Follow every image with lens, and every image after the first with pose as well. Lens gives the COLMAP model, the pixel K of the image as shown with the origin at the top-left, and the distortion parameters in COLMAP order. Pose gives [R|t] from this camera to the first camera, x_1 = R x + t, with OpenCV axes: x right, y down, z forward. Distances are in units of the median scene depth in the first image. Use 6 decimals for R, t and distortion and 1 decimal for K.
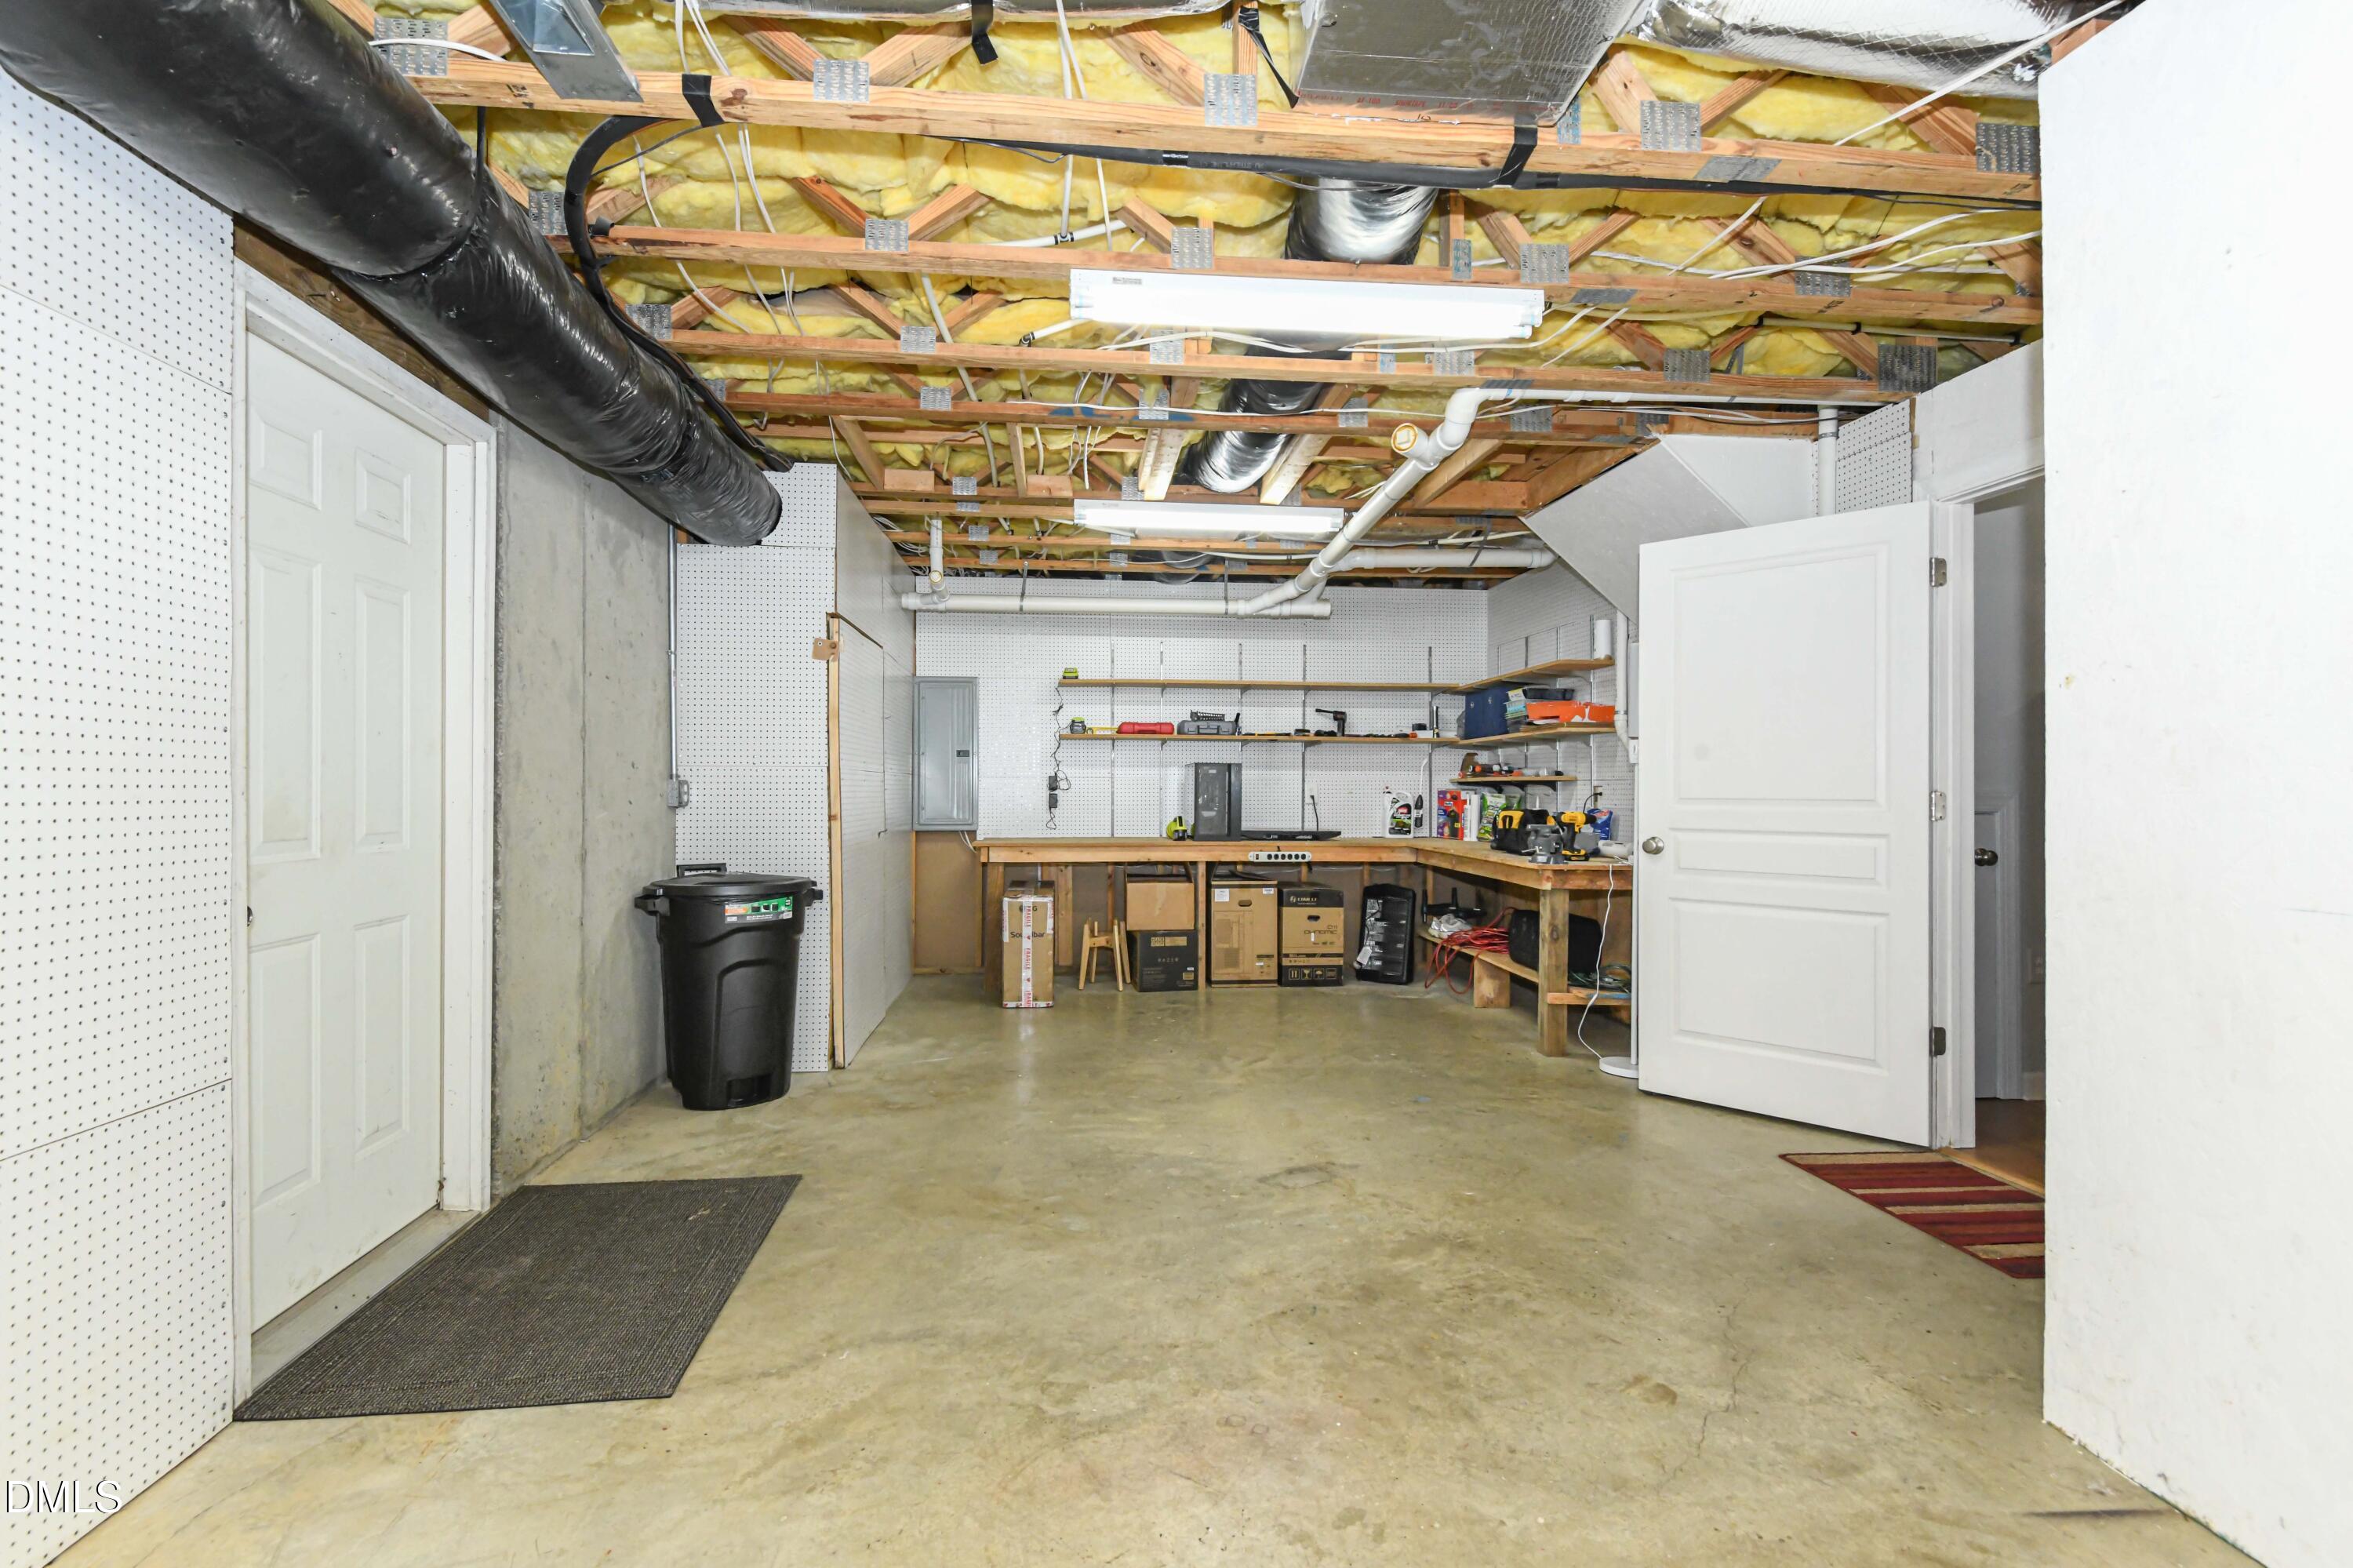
lens RADIAL K [[1138.5, 0, 1170.2], [0, 1138.5, 790.3], [0, 0, 1]] dist [-0.000362, -0.000427]
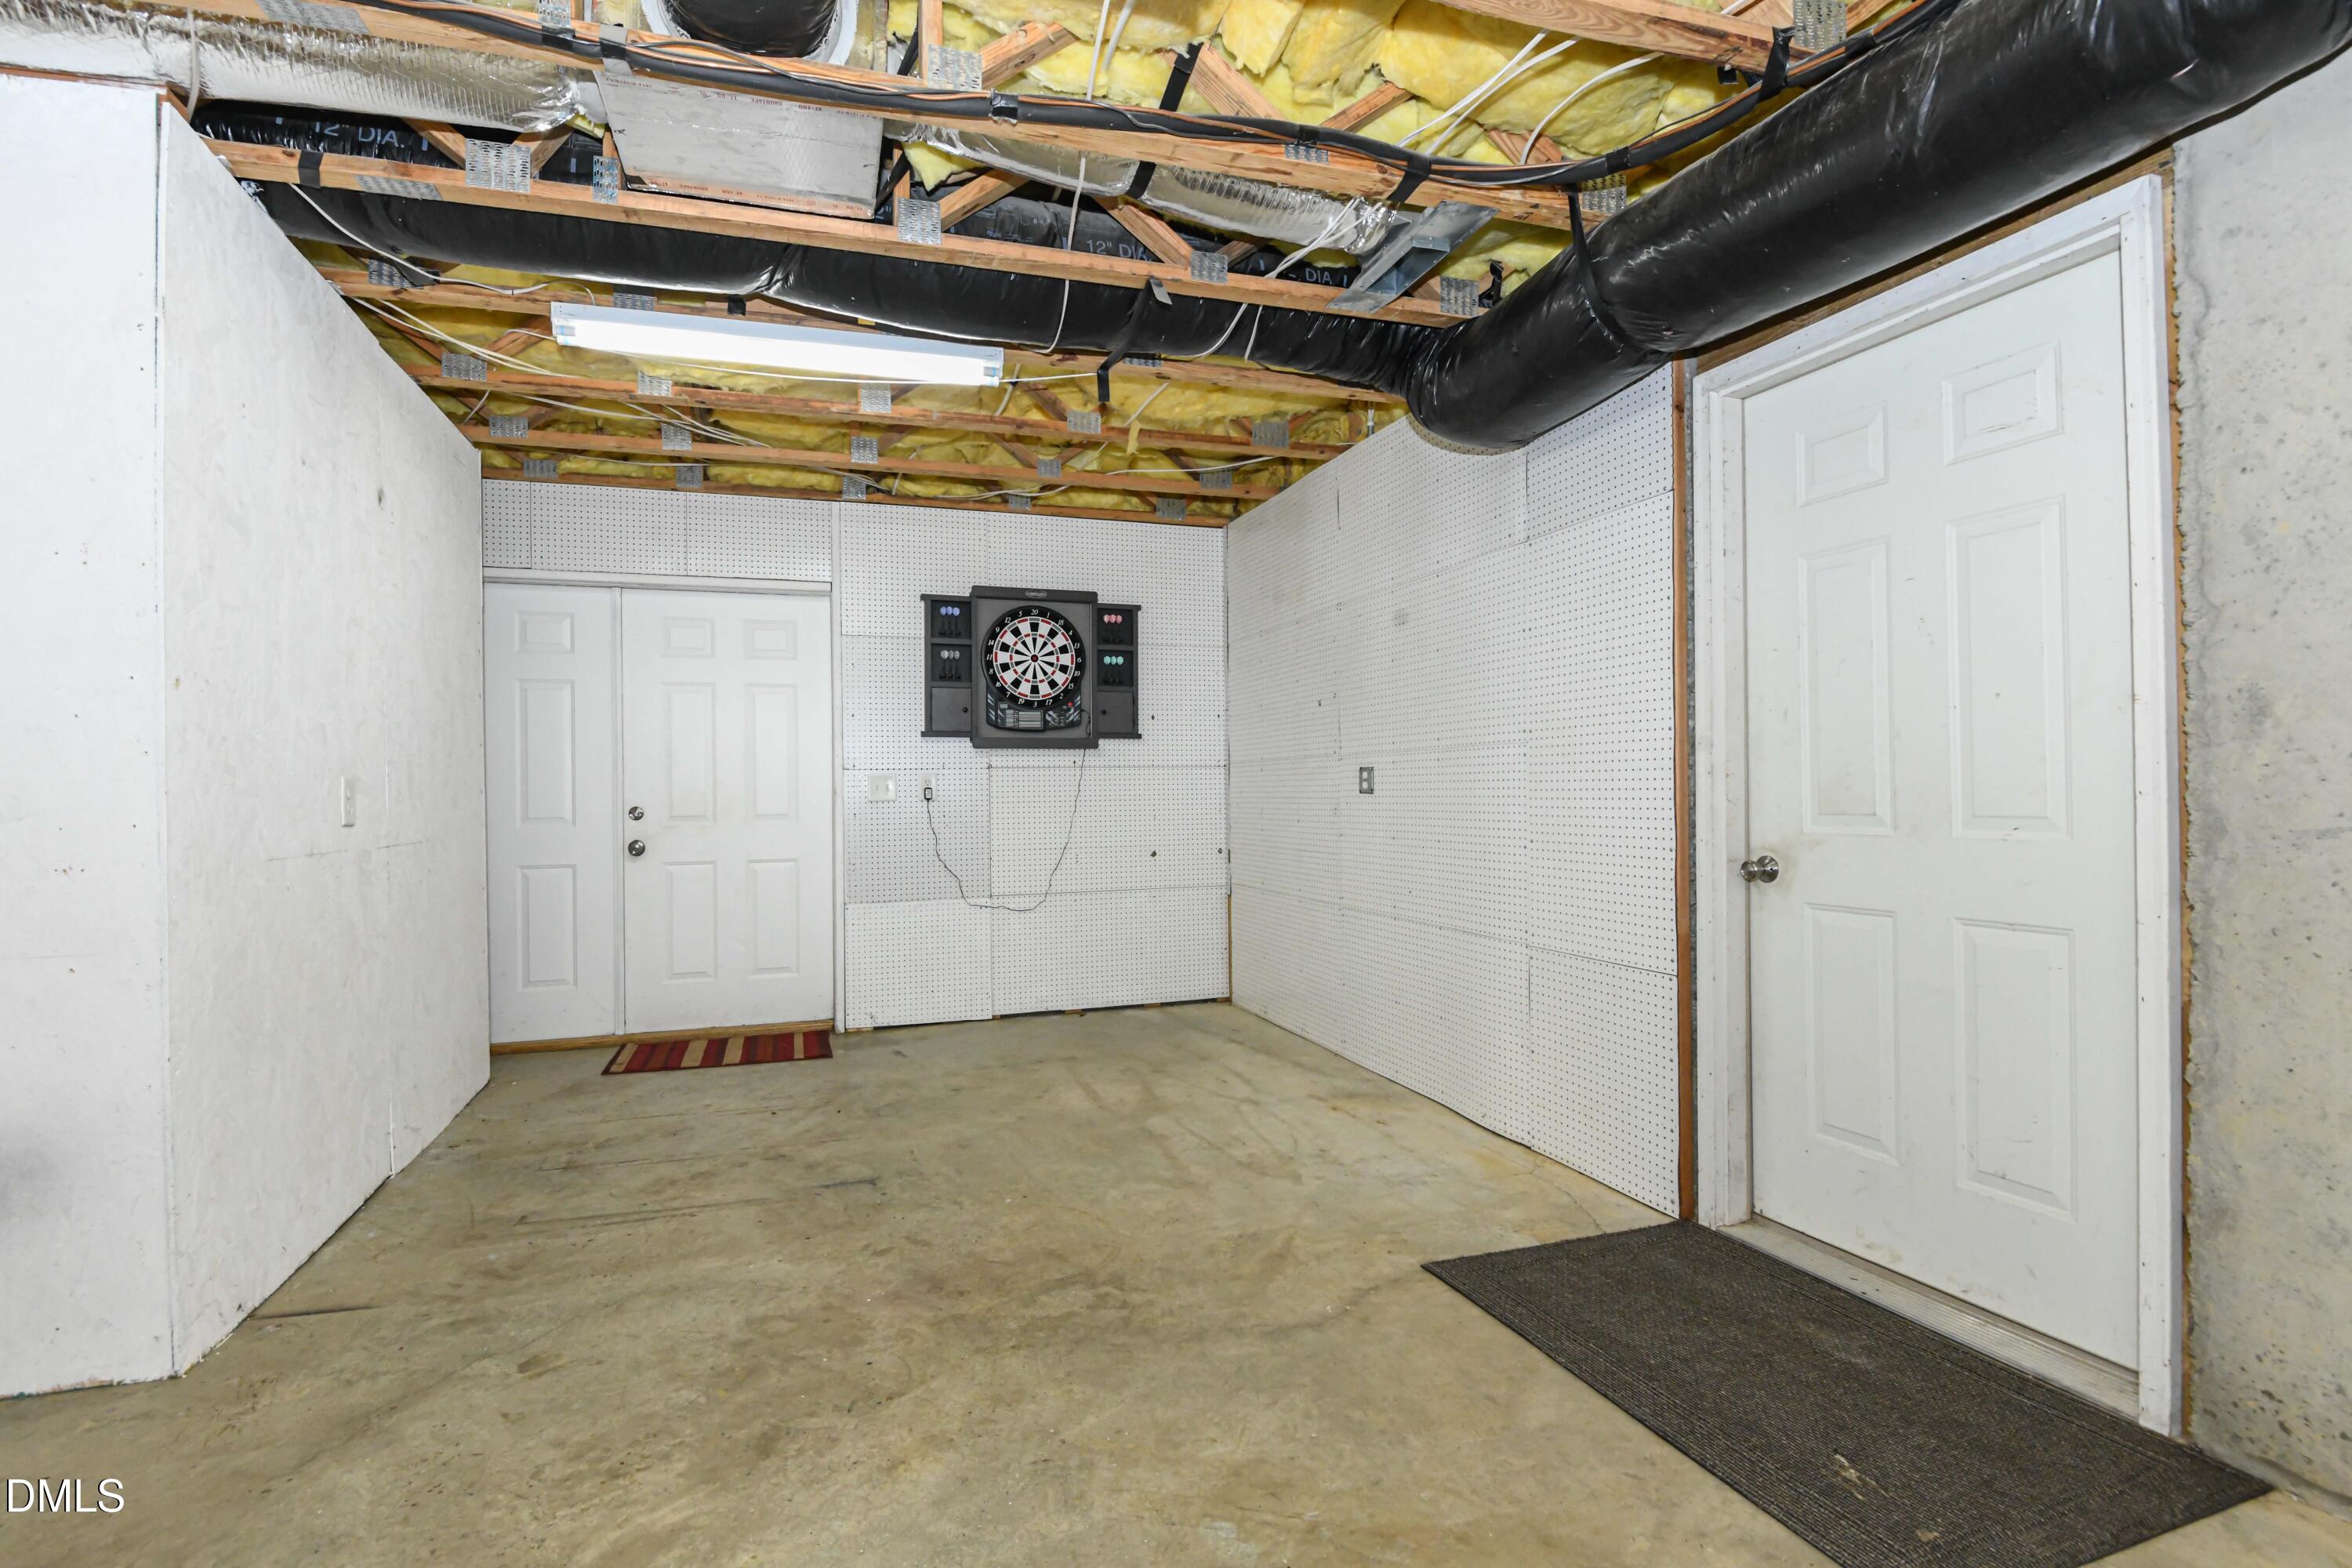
lens RADIAL K [[1138.0, 0, 1159.1], [0, 1138.0, 781.7], [0, 0, 1]] dist [-0.000362, -0.000427]
pose [[-0.978150, 0.008679, -0.207718, 0.085560], [0.010267, 0.999926, -0.006565, 0.014704], [0.207645, -0.008554, -0.978167, 2.085824]]
